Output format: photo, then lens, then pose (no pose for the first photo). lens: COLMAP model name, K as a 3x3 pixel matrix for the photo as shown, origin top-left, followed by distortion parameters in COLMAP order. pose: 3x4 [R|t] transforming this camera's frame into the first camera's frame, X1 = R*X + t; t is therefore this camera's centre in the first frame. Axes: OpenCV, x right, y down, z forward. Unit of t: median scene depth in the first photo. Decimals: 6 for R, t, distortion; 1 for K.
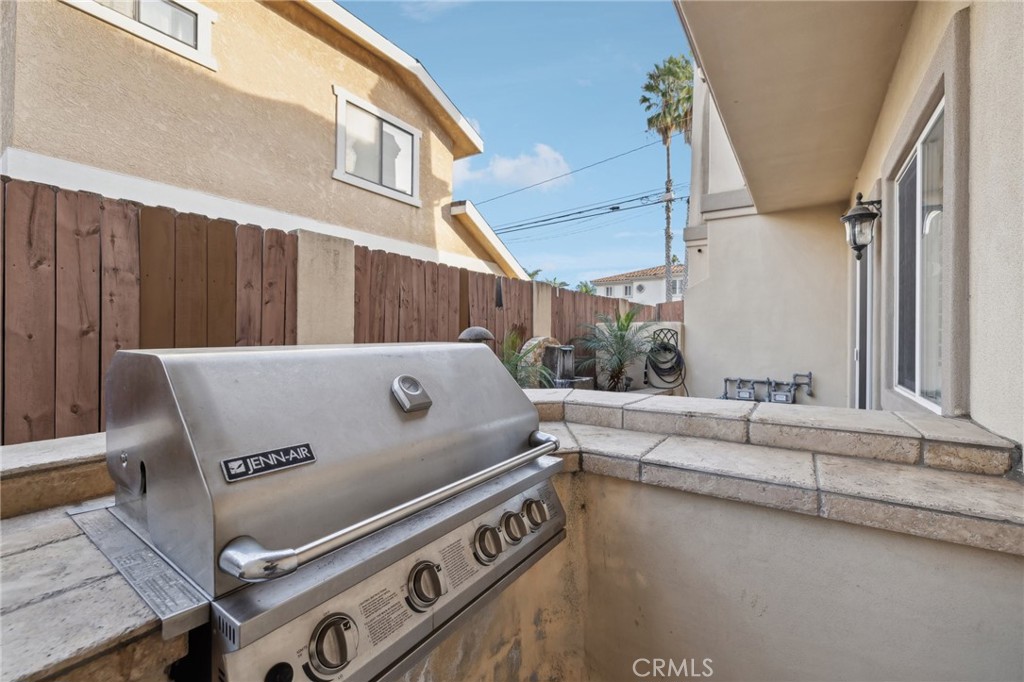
lens RADIAL K [[431.4, 0, 518.4], [0, 431.4, 334.6], [0, 0, 1]] dist [-0.000132, 0.000069]
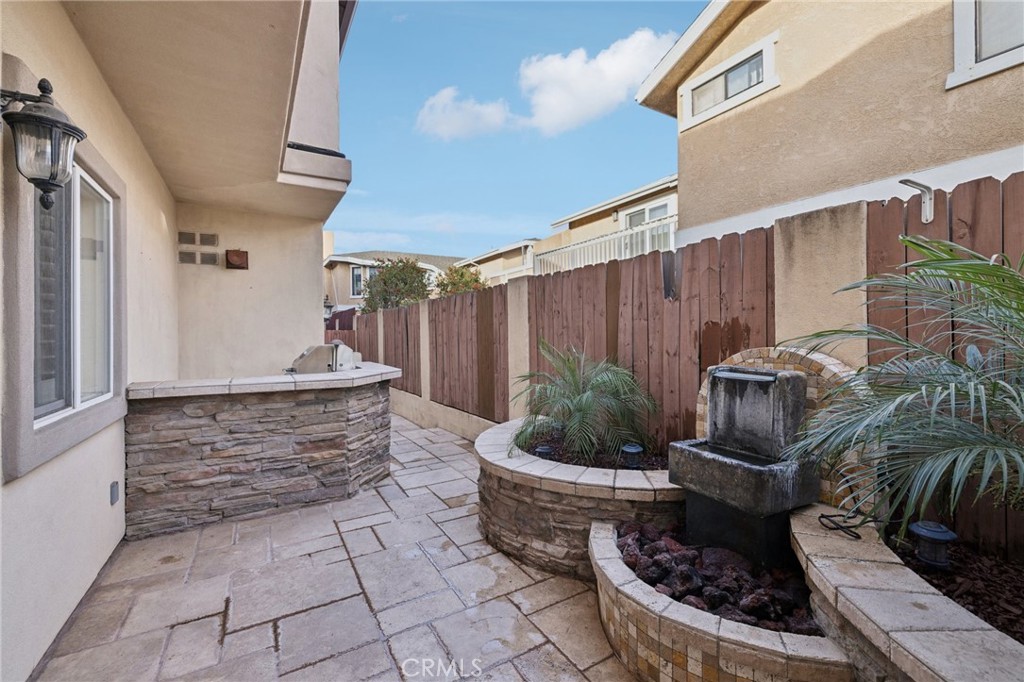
lens RADIAL K [[431.4, 0, 518.4], [0, 431.4, 334.6], [0, 0, 1]] dist [-0.000132, 0.000069]
pose [[-0.429092, -0.005008, -0.903247, 0.582733], [0.007300, 0.999933, -0.009012, -0.004915], [0.903231, -0.010460, -0.429027, 1.003498]]
